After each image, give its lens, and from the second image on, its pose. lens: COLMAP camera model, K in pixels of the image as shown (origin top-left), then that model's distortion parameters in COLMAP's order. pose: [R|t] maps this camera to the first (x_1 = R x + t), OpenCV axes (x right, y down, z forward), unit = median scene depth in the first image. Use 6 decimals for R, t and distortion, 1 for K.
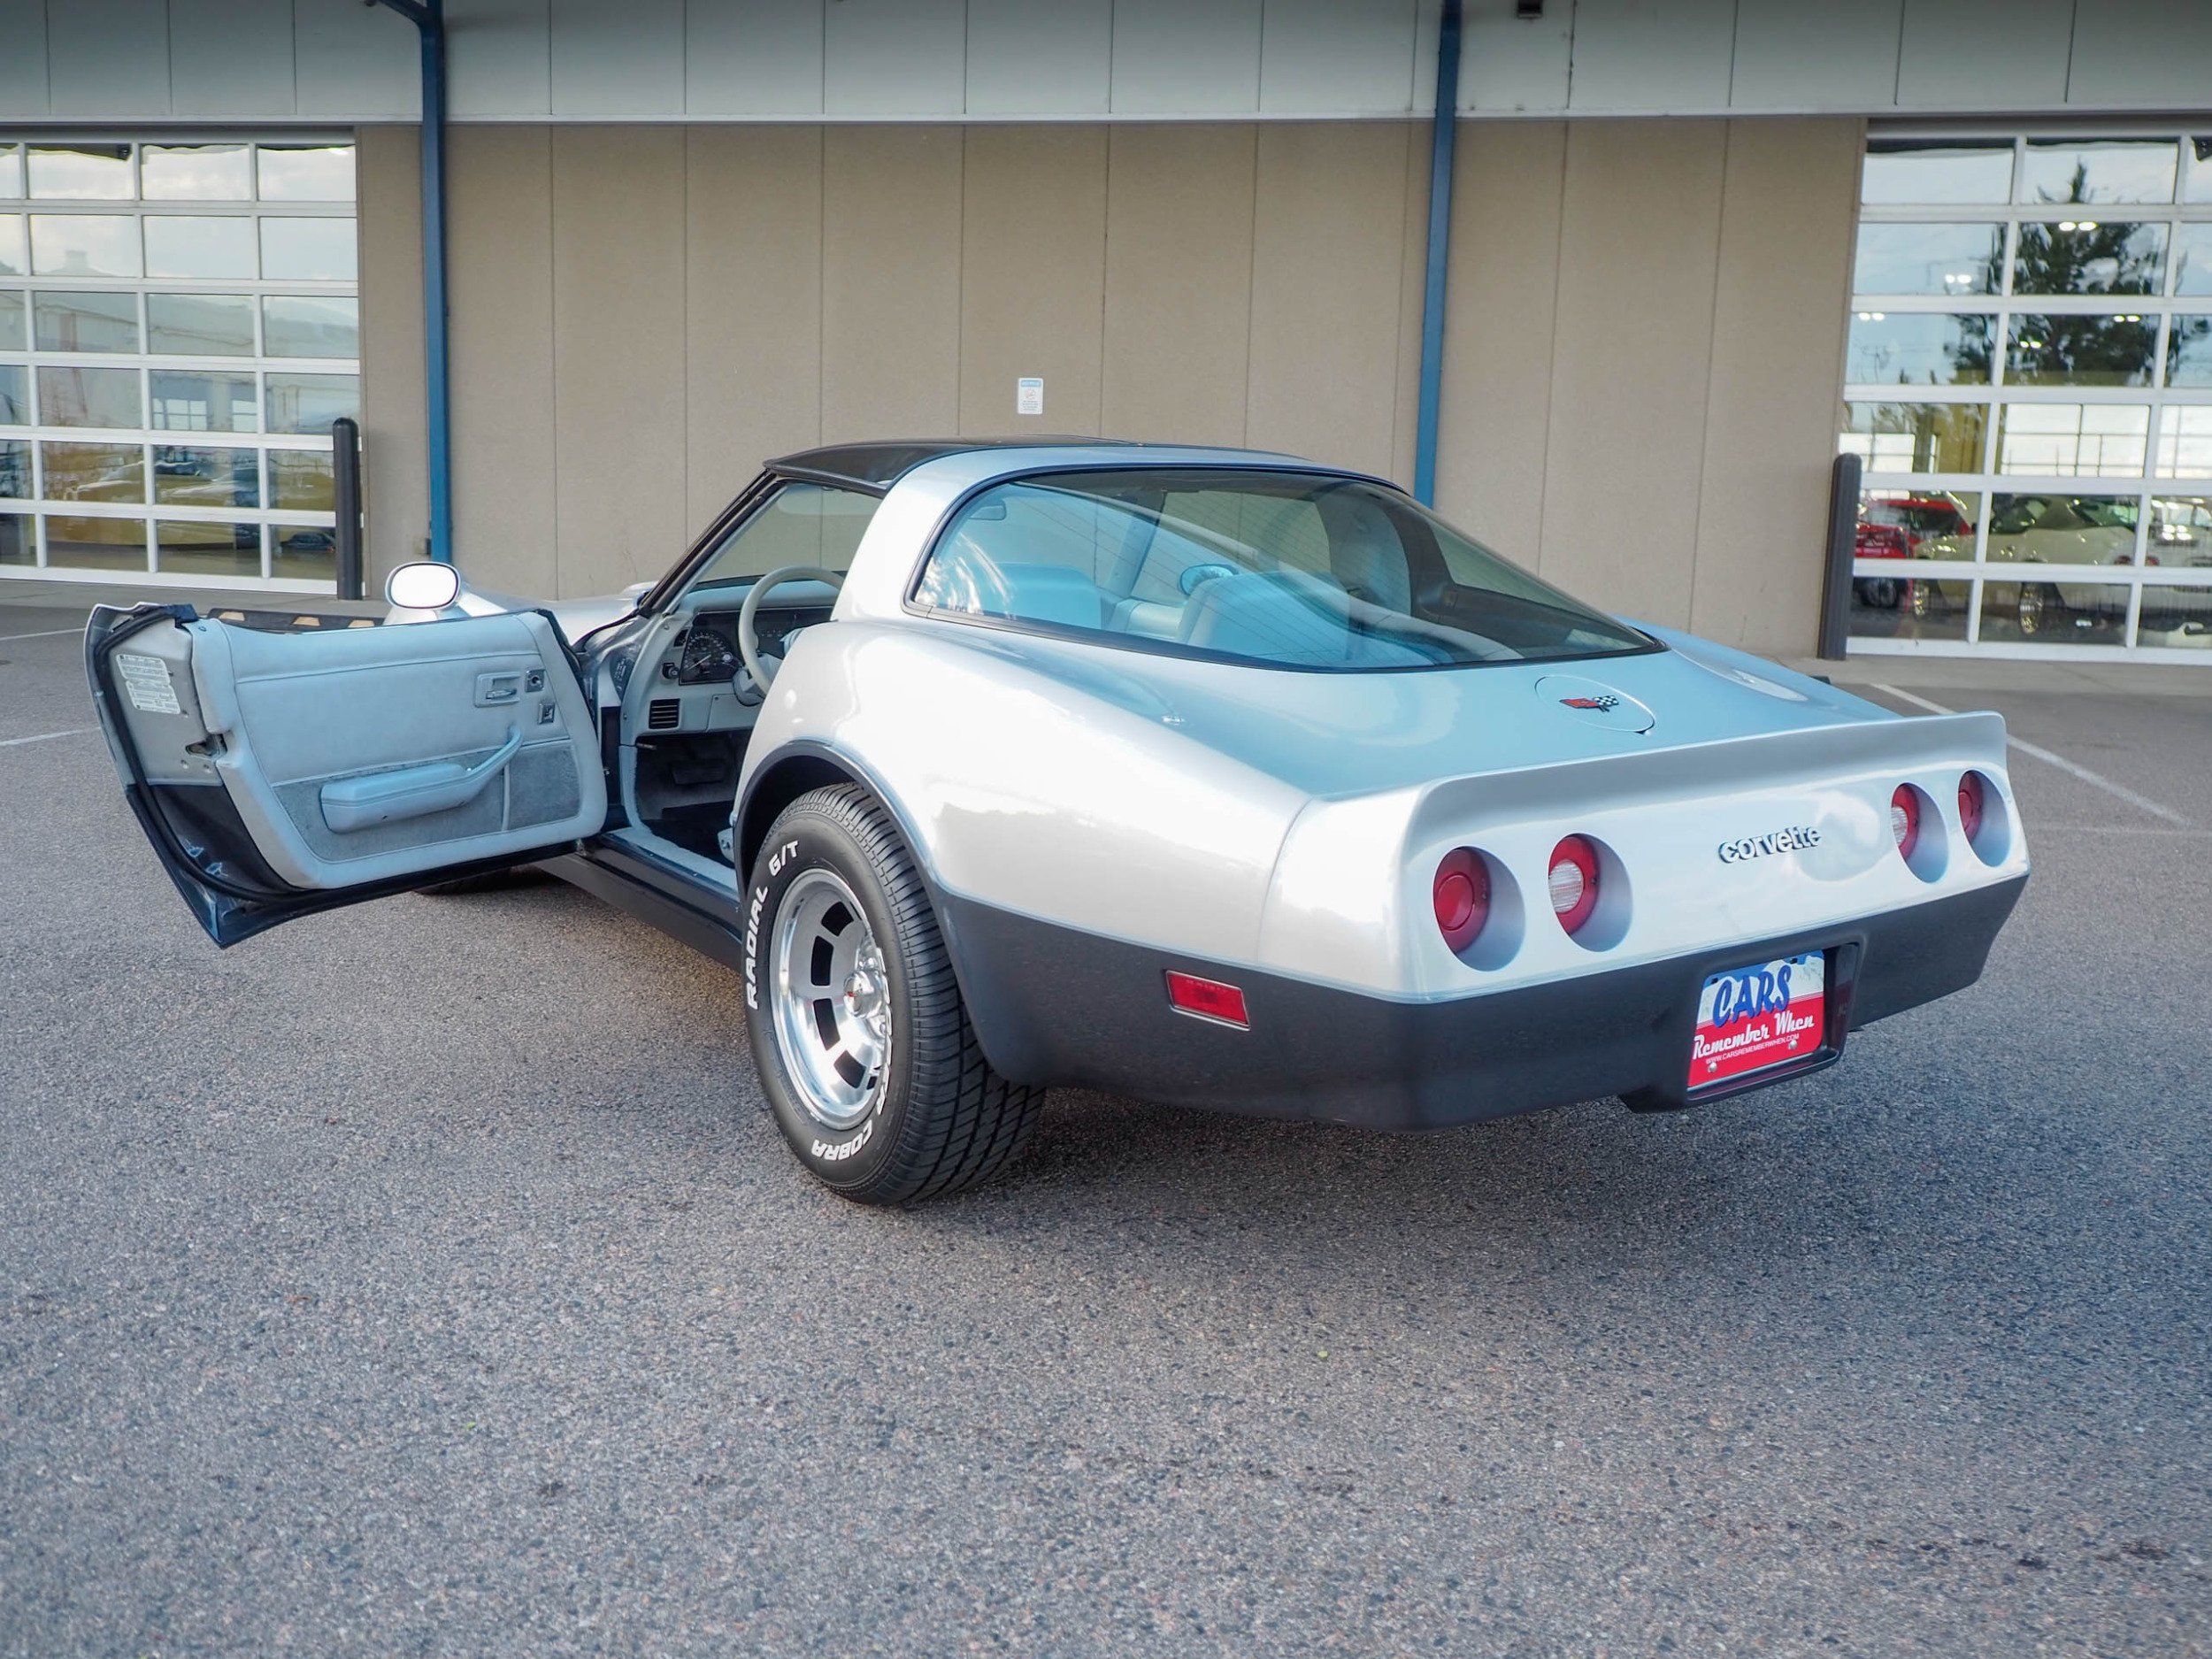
lens RADIAL K [[1843.3, 0, 1095.0], [0, 1843.3, 793.2], [0, 0, 1]] dist [-0.005231, 0.024205]
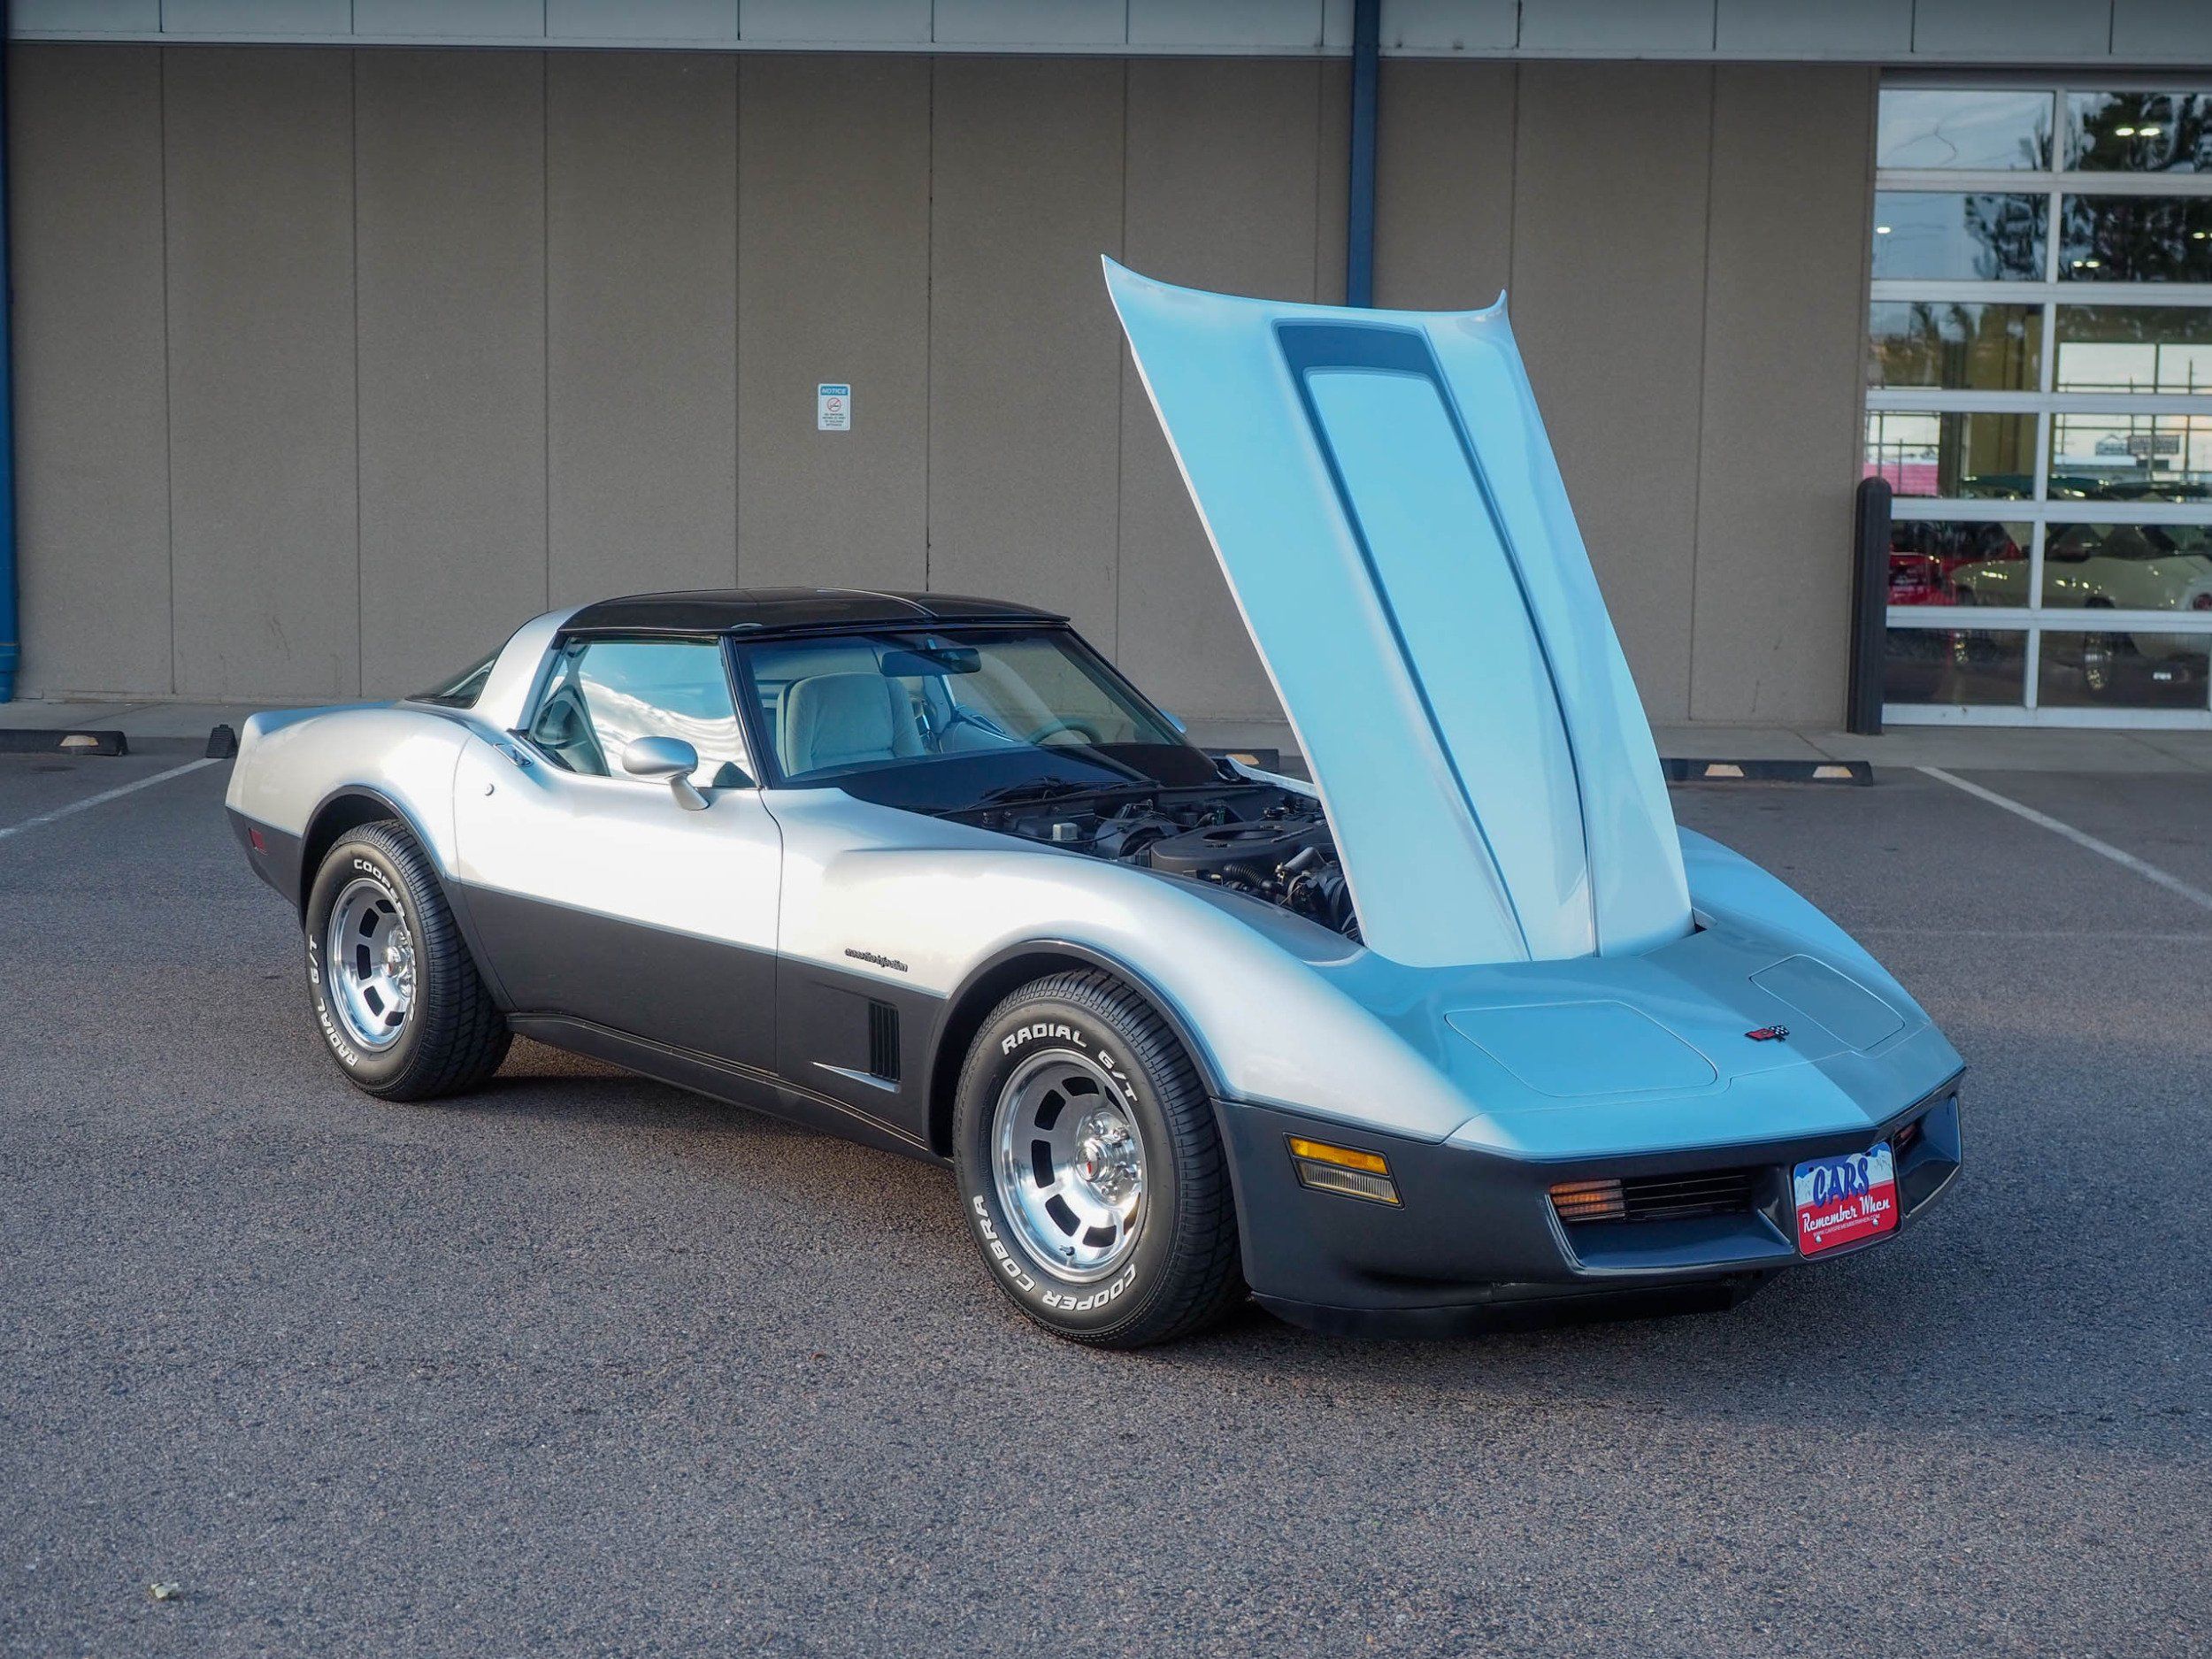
lens RADIAL K [[2910.0, 0, 1110.8], [0, 2910.0, 823.7], [0, 0, 1]] dist [0.009335, -0.030095]
pose [[0.990131, -0.027947, 0.137332, -0.471265], [0.032743, 0.998926, -0.032785, -0.017274], [-0.136269, 0.036958, 0.989982, -0.973883]]
